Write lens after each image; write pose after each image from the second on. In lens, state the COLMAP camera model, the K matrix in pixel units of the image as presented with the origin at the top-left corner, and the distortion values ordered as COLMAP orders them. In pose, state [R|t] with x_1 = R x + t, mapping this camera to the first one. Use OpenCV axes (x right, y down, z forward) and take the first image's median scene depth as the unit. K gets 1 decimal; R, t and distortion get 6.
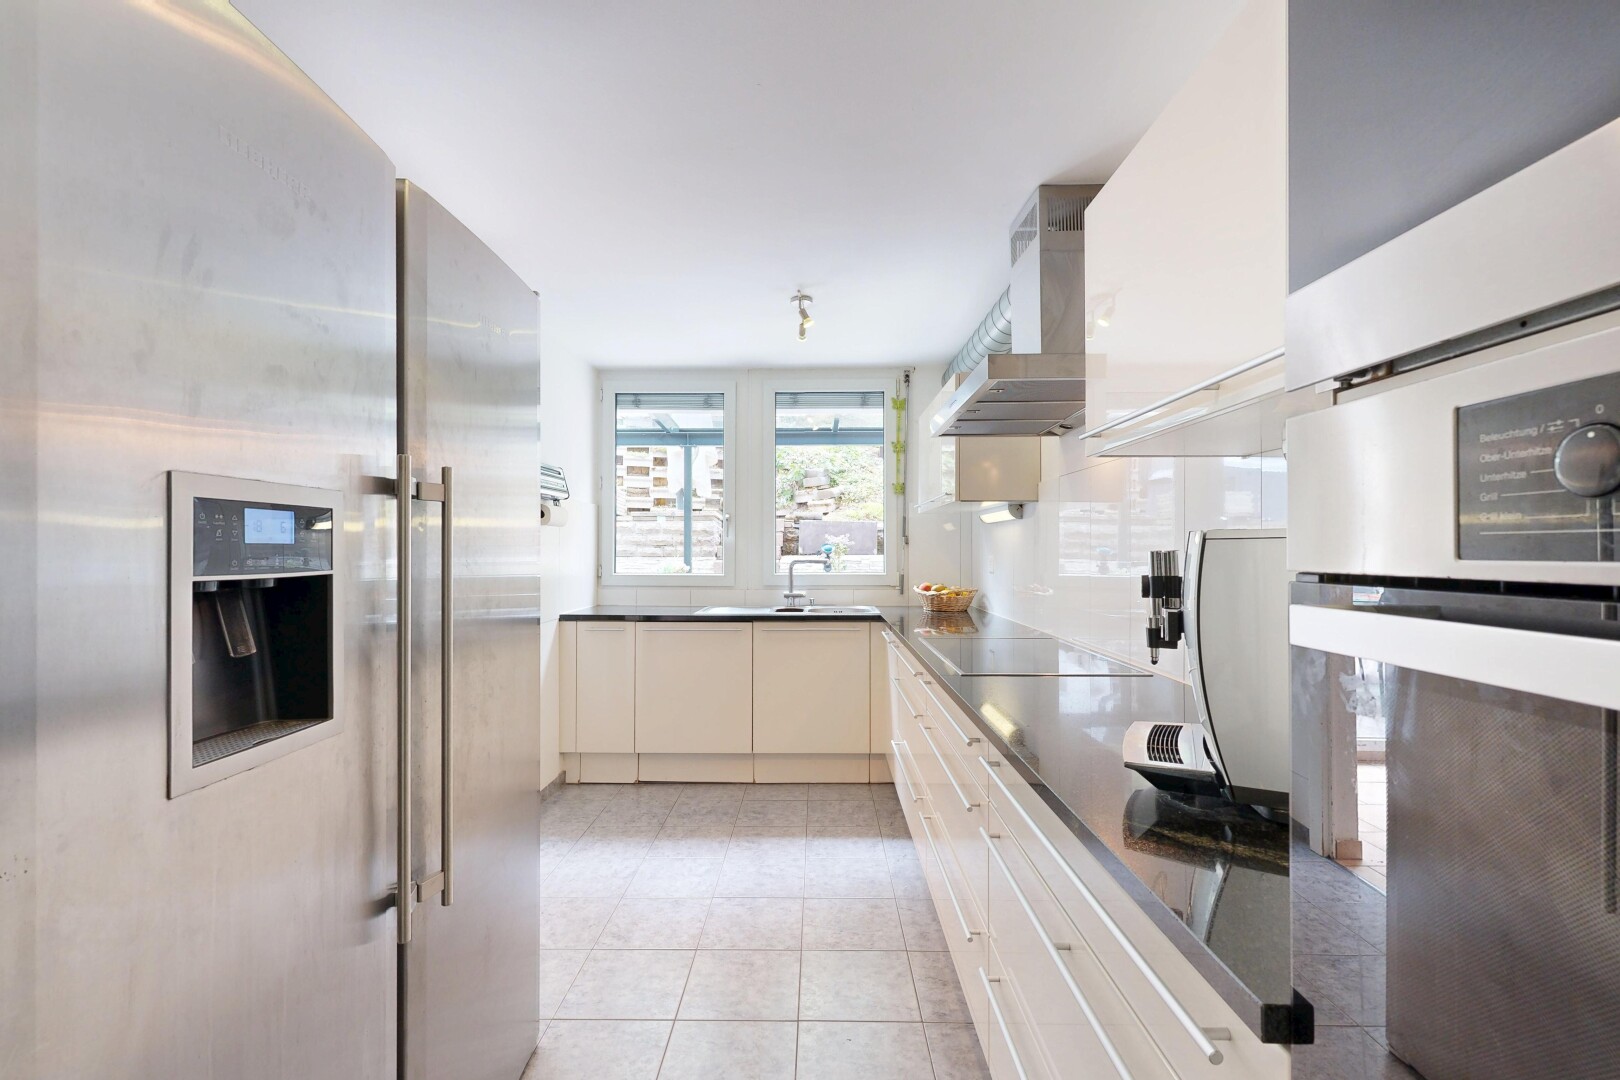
lens RADIAL K [[703.2, 0, 810.0], [0, 703.2, 540.0], [0, 0, 1]] dist [-0.000044, -0.000010]
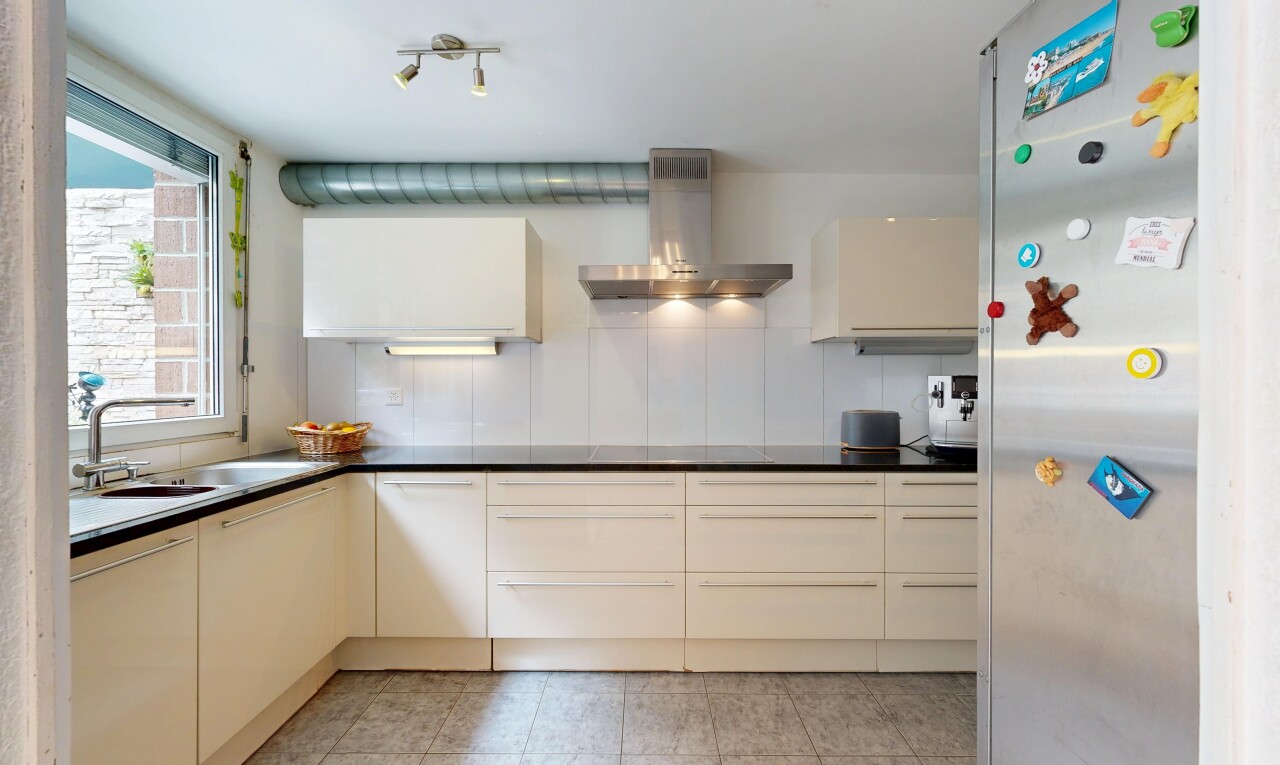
lens RADIAL K [[501.7, 0, 640.0], [0, 501.7, 382.5], [0, 0, 1]] dist [-0.001100, 0.000025]
pose [[-0.002088, -0.000597, 0.999998, -0.458968], [-0.013698, 0.999906, 0.000569, 0.009653], [-0.999904, -0.013697, -0.002096, 0.667249]]
